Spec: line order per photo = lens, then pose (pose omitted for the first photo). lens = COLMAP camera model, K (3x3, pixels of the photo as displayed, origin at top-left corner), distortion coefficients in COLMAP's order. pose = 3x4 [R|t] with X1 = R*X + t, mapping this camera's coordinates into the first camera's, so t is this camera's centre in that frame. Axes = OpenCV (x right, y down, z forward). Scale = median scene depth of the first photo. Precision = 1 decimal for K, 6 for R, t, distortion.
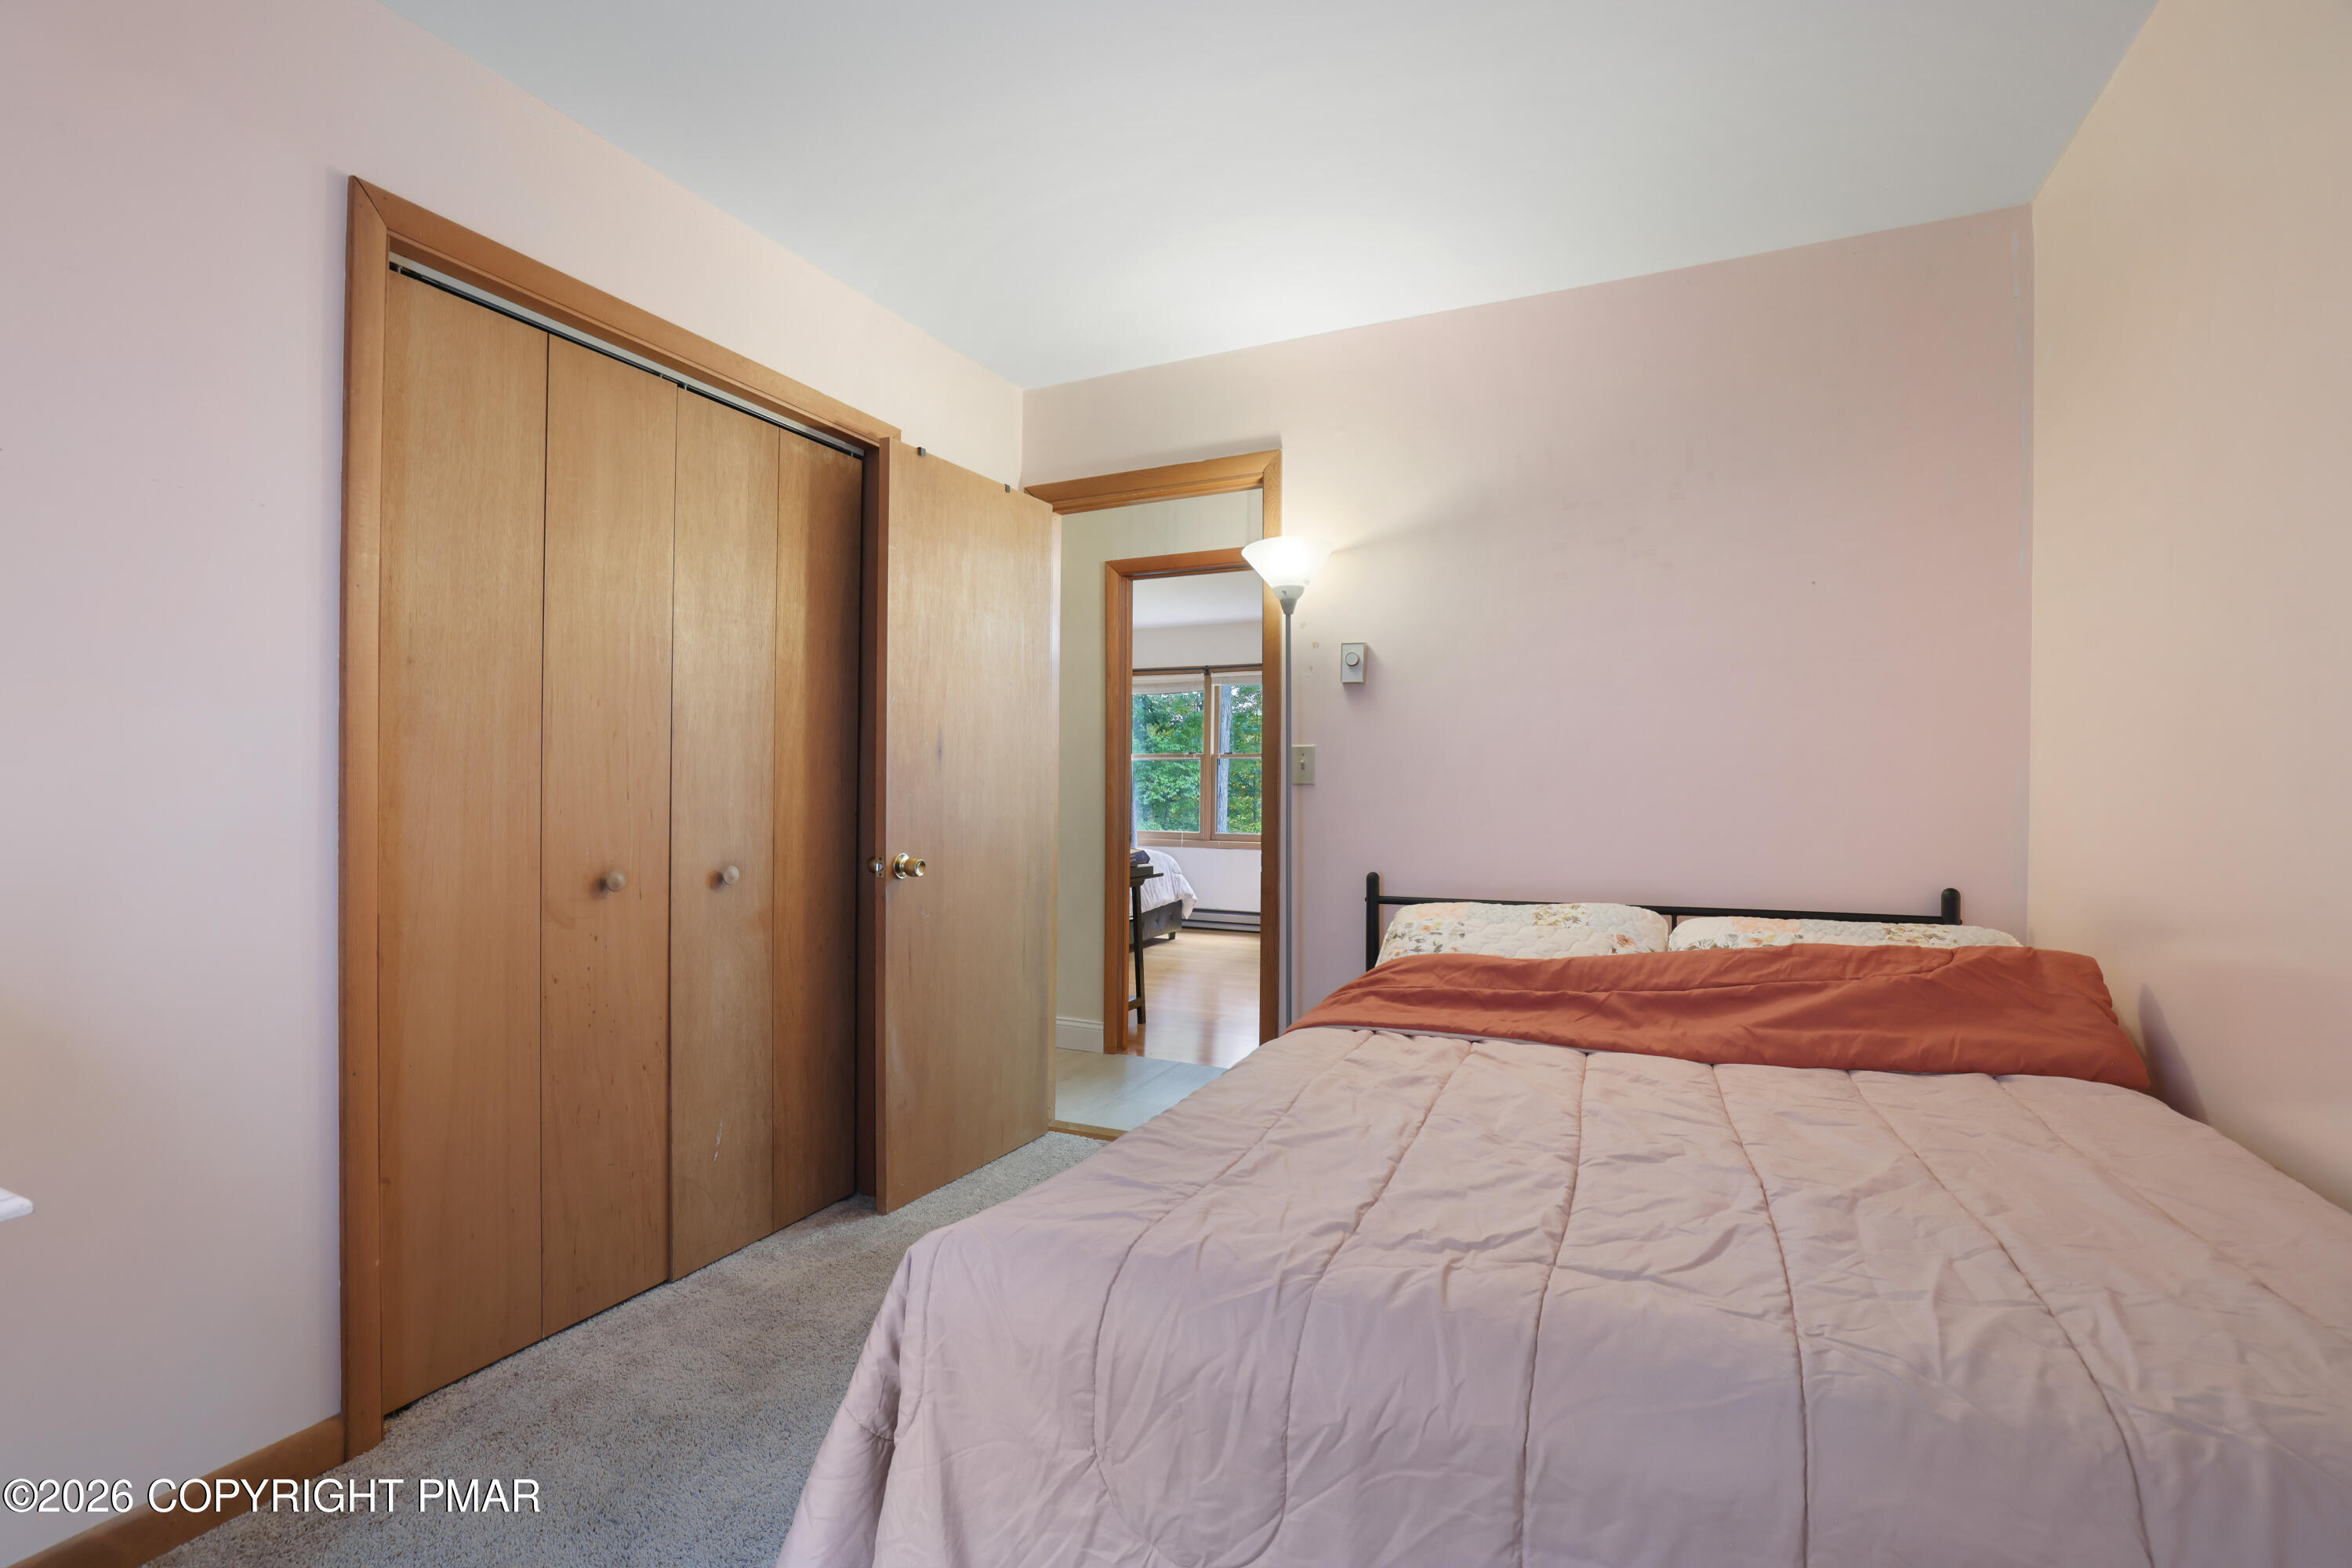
lens RADIAL K [[1023.5, 0, 1176.0], [0, 1023.5, 795.2], [0, 0, 1]] dist [-0.031977, 0.006644]
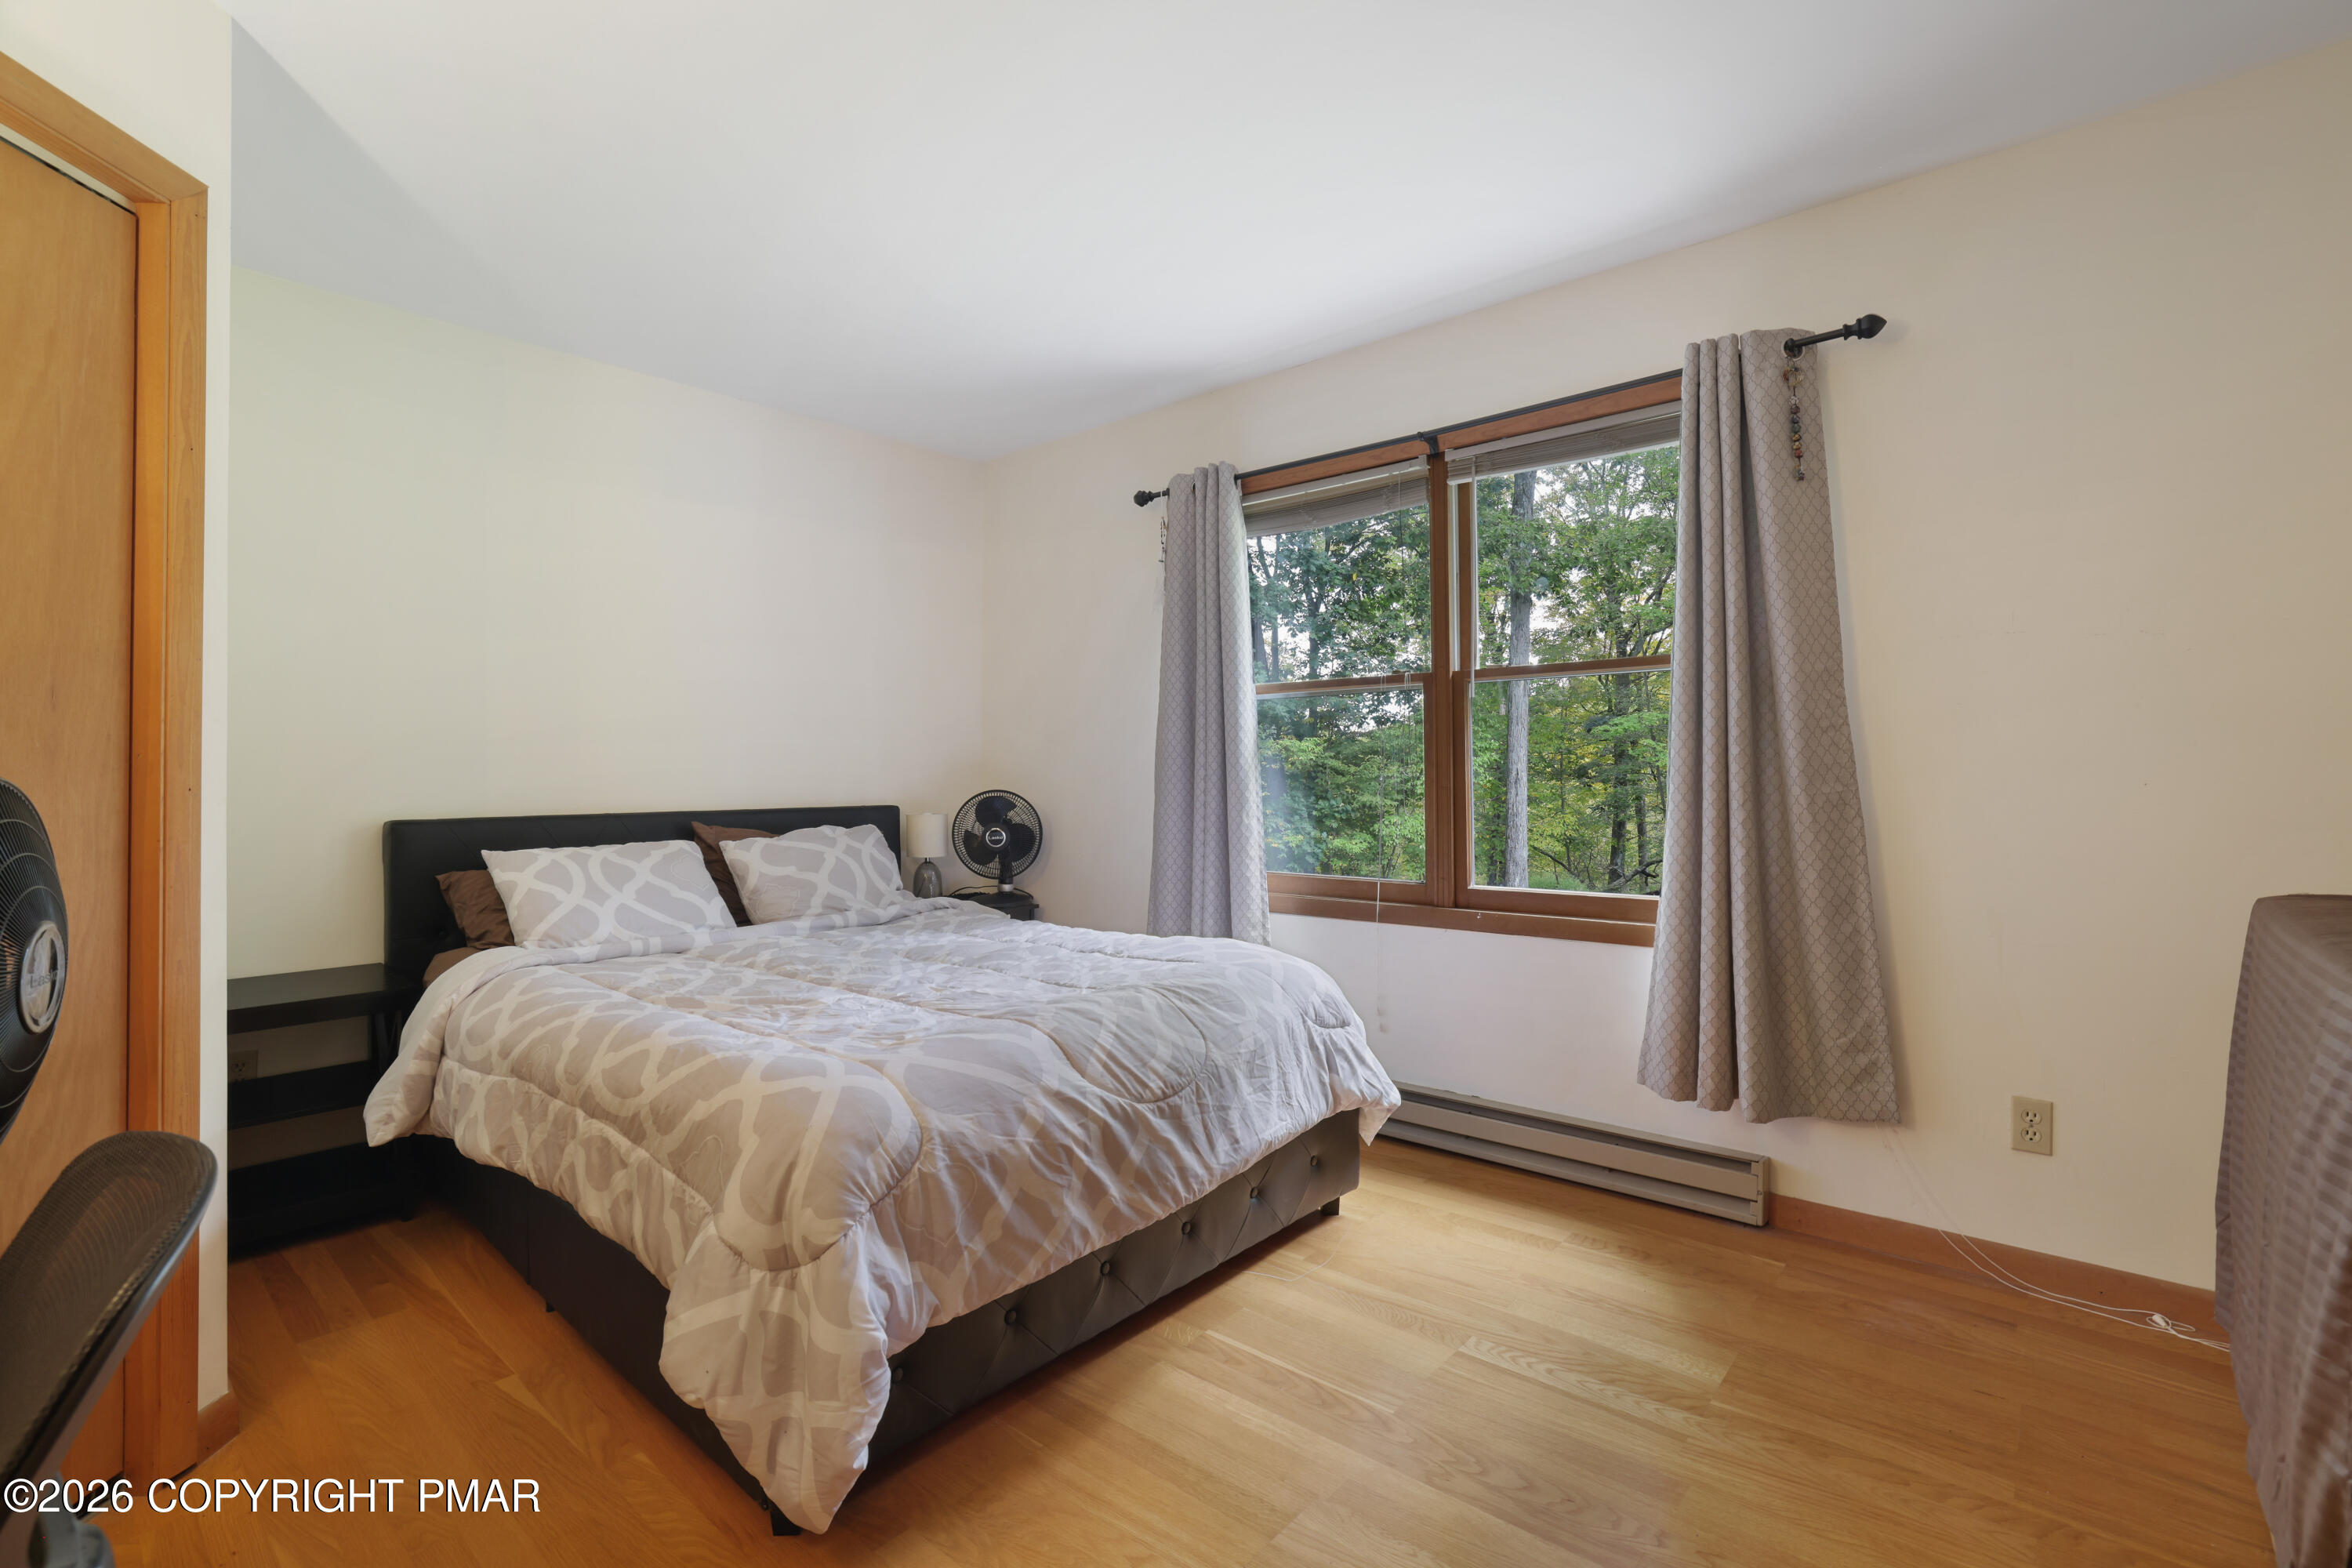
lens RADIAL K [[1023.5, 0, 1175.6], [0, 1023.5, 779.3], [0, 0, 1]] dist [-0.031977, 0.006644]
pose [[0.959438, -0.014165, -0.281562, 0.014350], [0.013410, 0.999899, -0.004609, -0.000614], [0.281599, 0.000646, 0.959532, 0.215372]]
